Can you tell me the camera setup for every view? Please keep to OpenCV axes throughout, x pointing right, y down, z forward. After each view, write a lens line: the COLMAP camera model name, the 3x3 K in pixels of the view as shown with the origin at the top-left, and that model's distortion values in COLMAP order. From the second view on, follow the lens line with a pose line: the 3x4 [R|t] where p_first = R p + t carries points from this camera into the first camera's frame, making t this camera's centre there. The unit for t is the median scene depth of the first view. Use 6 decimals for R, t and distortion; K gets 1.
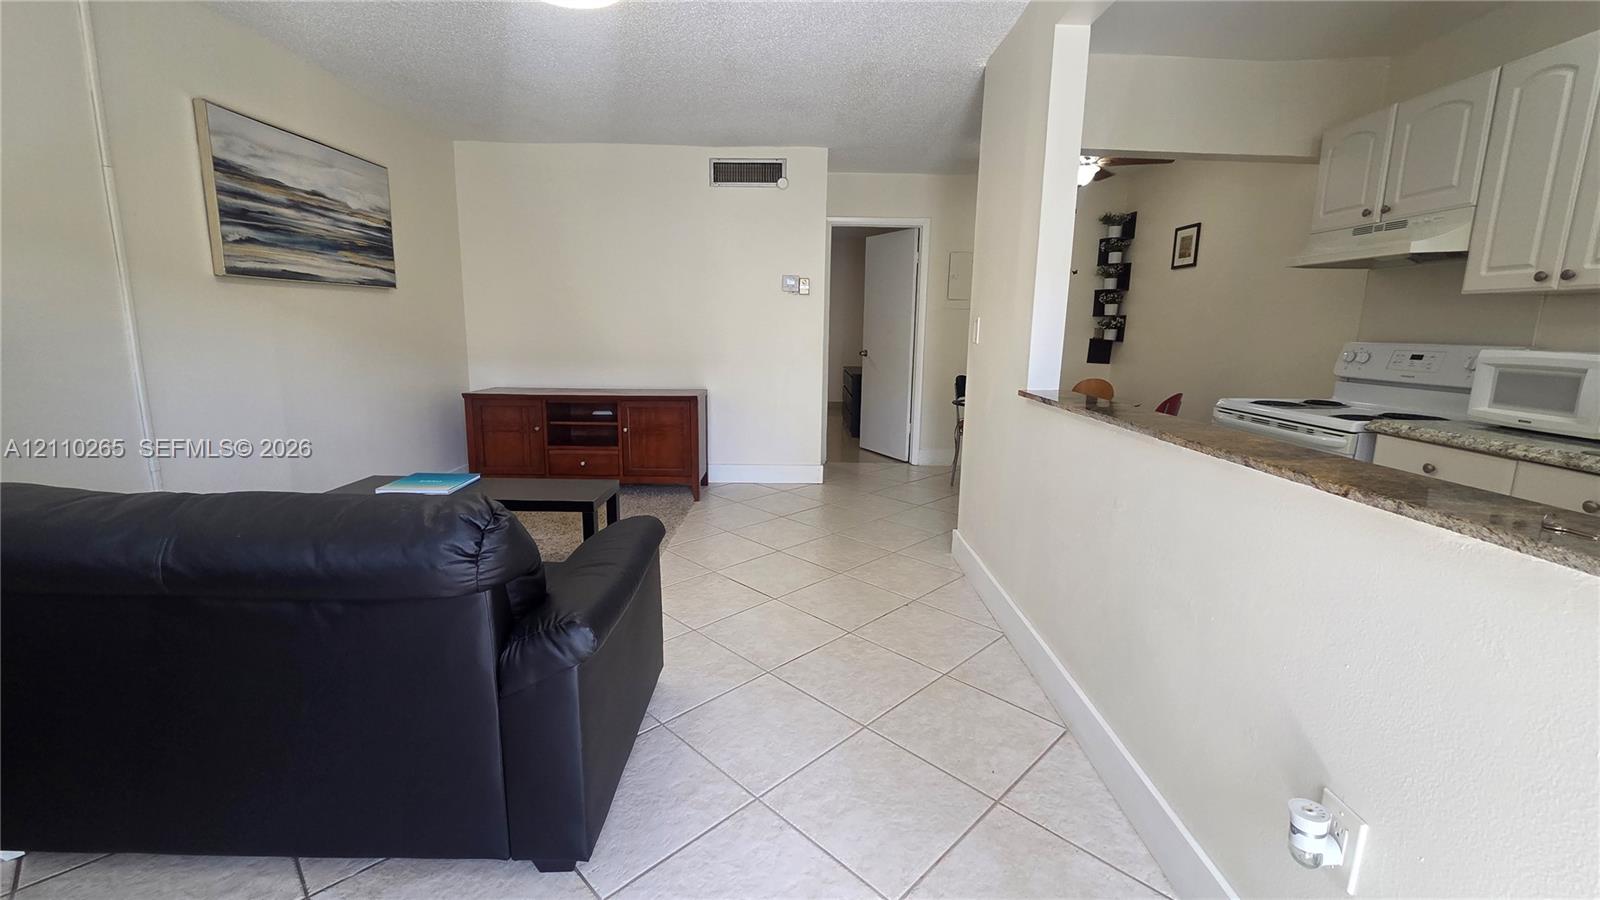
lens RADIAL K [[655.2, 0, 803.5], [0, 655.2, 445.0], [0, 0, 1]] dist [-0.004925, 0.001419]
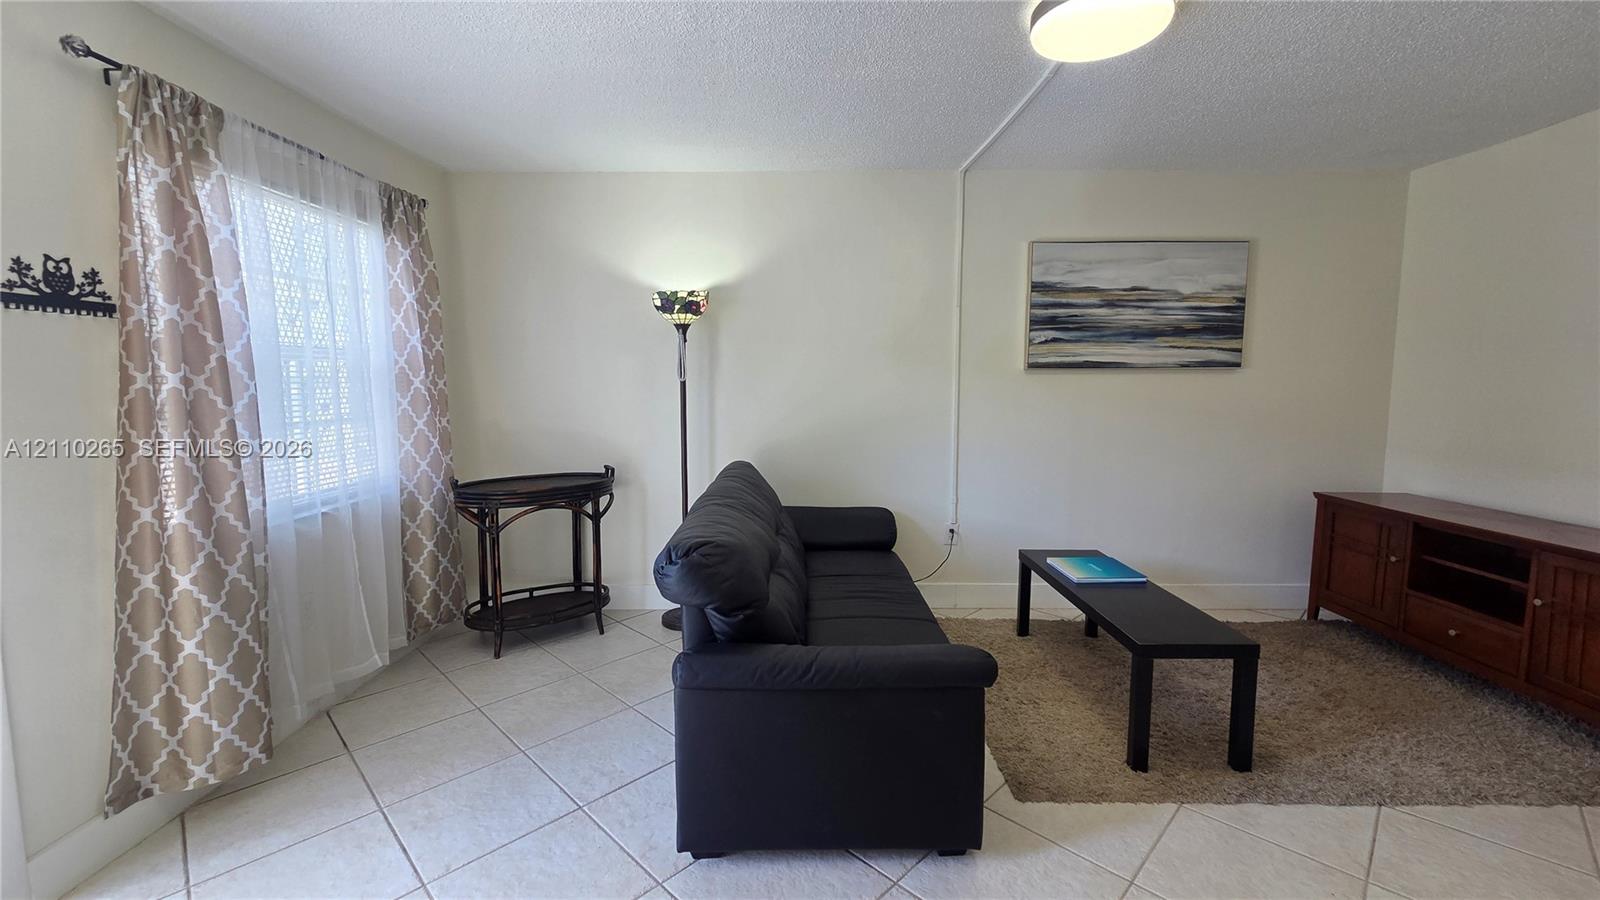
lens RADIAL K [[655.2, 0, 795.6], [0, 655.2, 446.7], [0, 0, 1]] dist [-0.004925, 0.001419]
pose [[-0.012420, 0.088516, -0.995997, 0.445401], [-0.181010, 0.979419, 0.089300, -0.141925], [0.983403, 0.181395, 0.003858, 0.569357]]
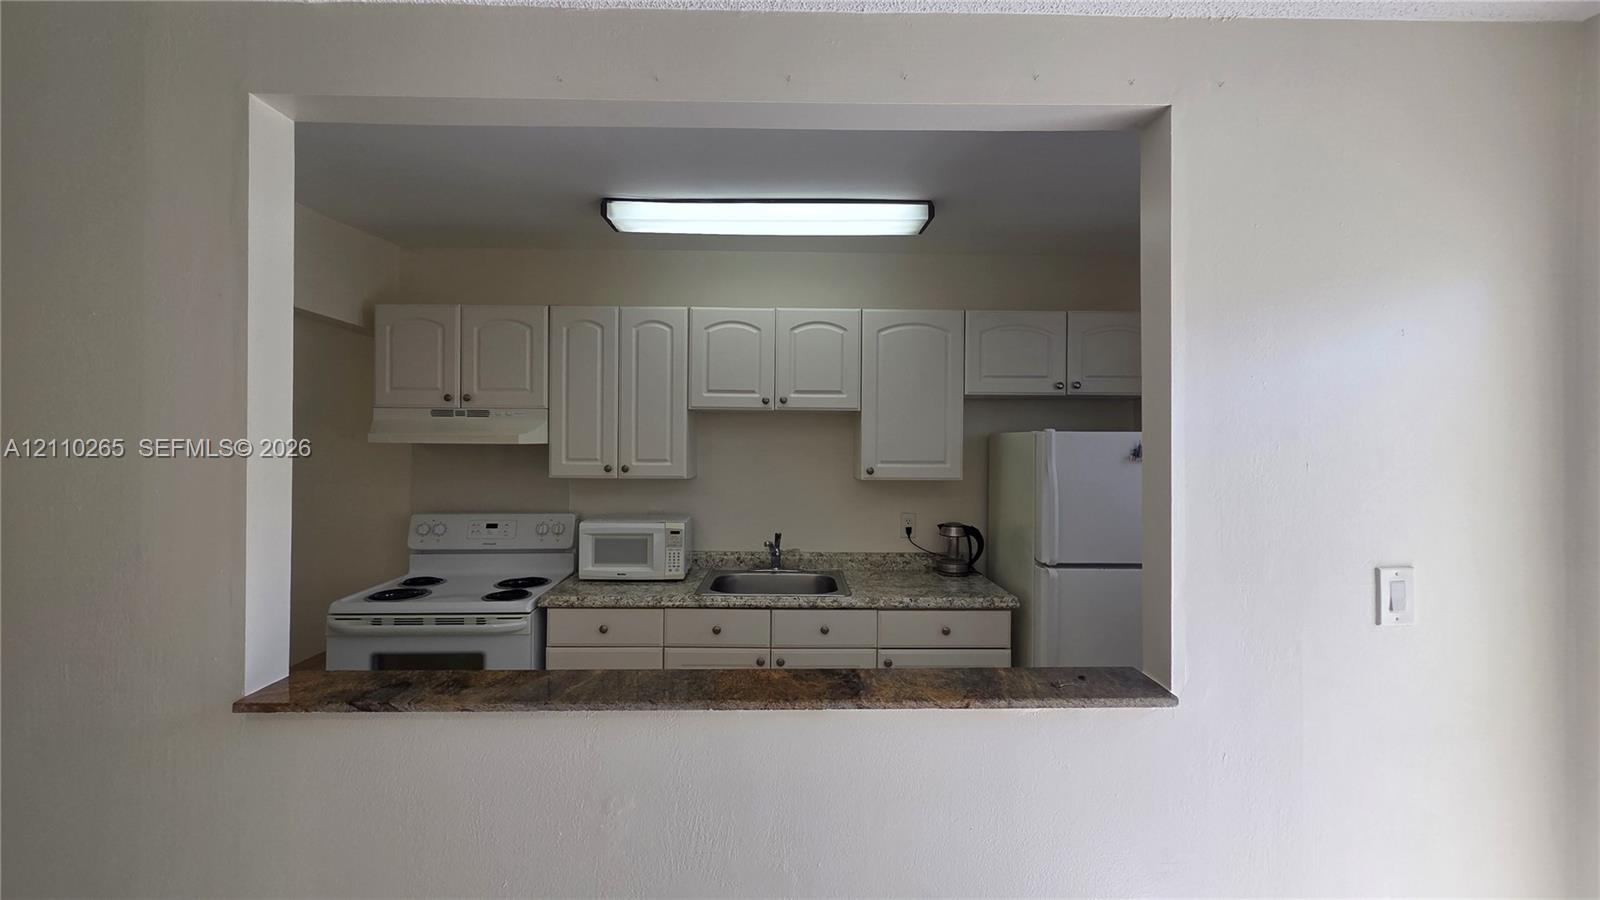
lens RADIAL K [[655.2, 0, 796.3], [0, 655.2, 439.9], [0, 0, 1]] dist [-0.004925, 0.001419]
pose [[-0.014059, -0.012125, 0.999828, -0.192679], [0.174244, 0.984597, 0.014390, -0.202553], [-0.984602, 0.174416, -0.011729, 0.464255]]
